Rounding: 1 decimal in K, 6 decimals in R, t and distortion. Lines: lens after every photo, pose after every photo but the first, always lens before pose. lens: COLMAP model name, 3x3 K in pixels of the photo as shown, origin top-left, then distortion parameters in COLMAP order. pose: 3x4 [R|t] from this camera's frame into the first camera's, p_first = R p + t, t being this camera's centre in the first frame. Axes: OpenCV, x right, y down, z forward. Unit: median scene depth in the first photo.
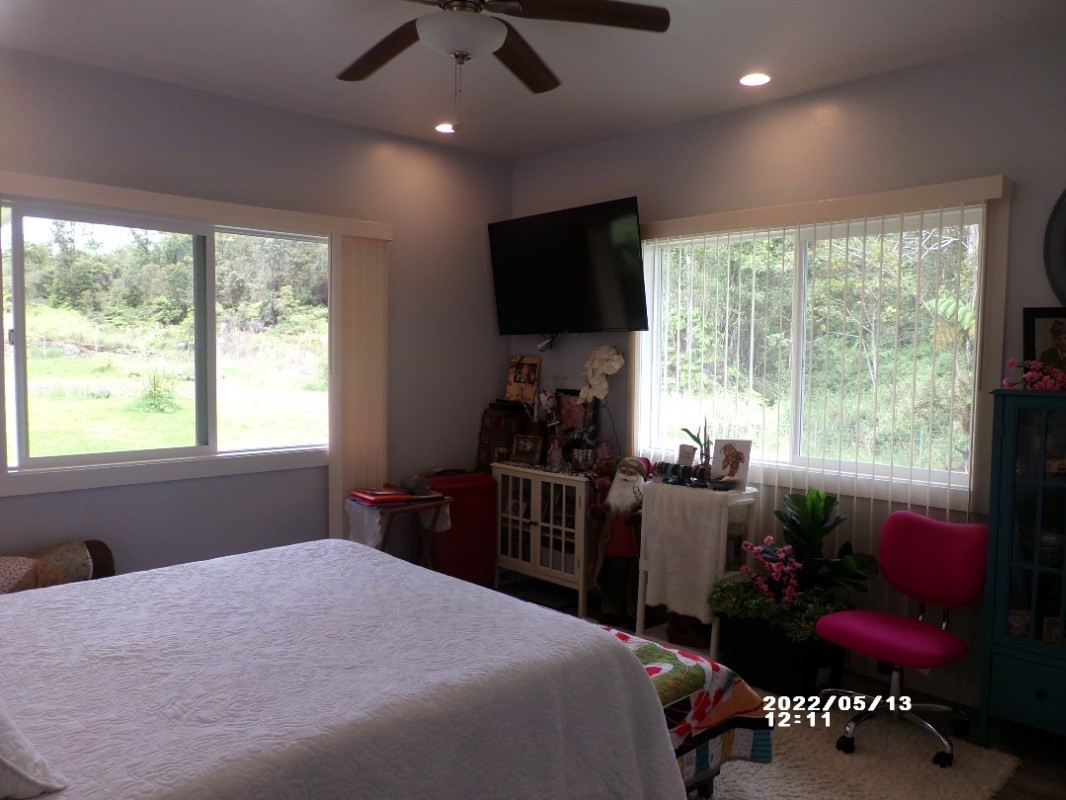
lens RADIAL K [[823.4, 0, 525.6], [0, 823.4, 401.8], [0, 0, 1]] dist [0.069156, -0.117300]
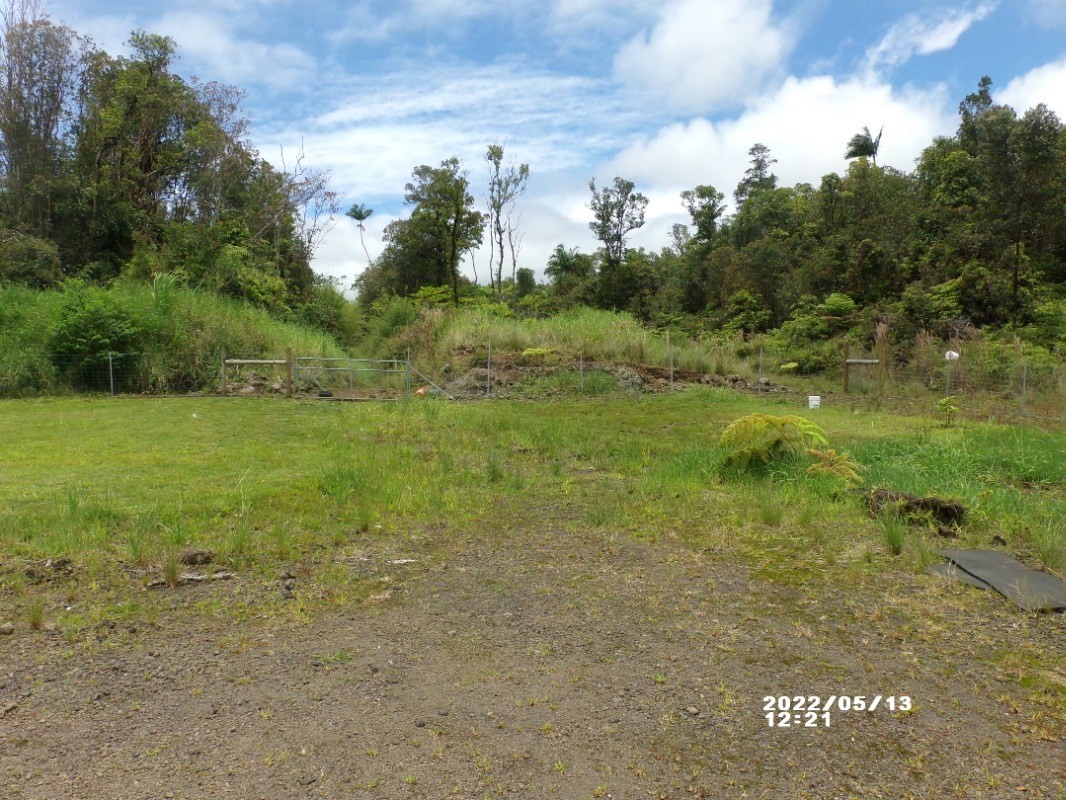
lens RADIAL K [[823.4, 0, 525.6], [0, 823.4, 401.8], [0, 0, 1]] dist [0.069156, -0.117300]
pose [[0.826716, 0.022487, -0.562170, -0.224139], [-0.034137, 0.999365, -0.010226, -0.028953], [0.561583, 0.027645, 0.826959, 0.392311]]
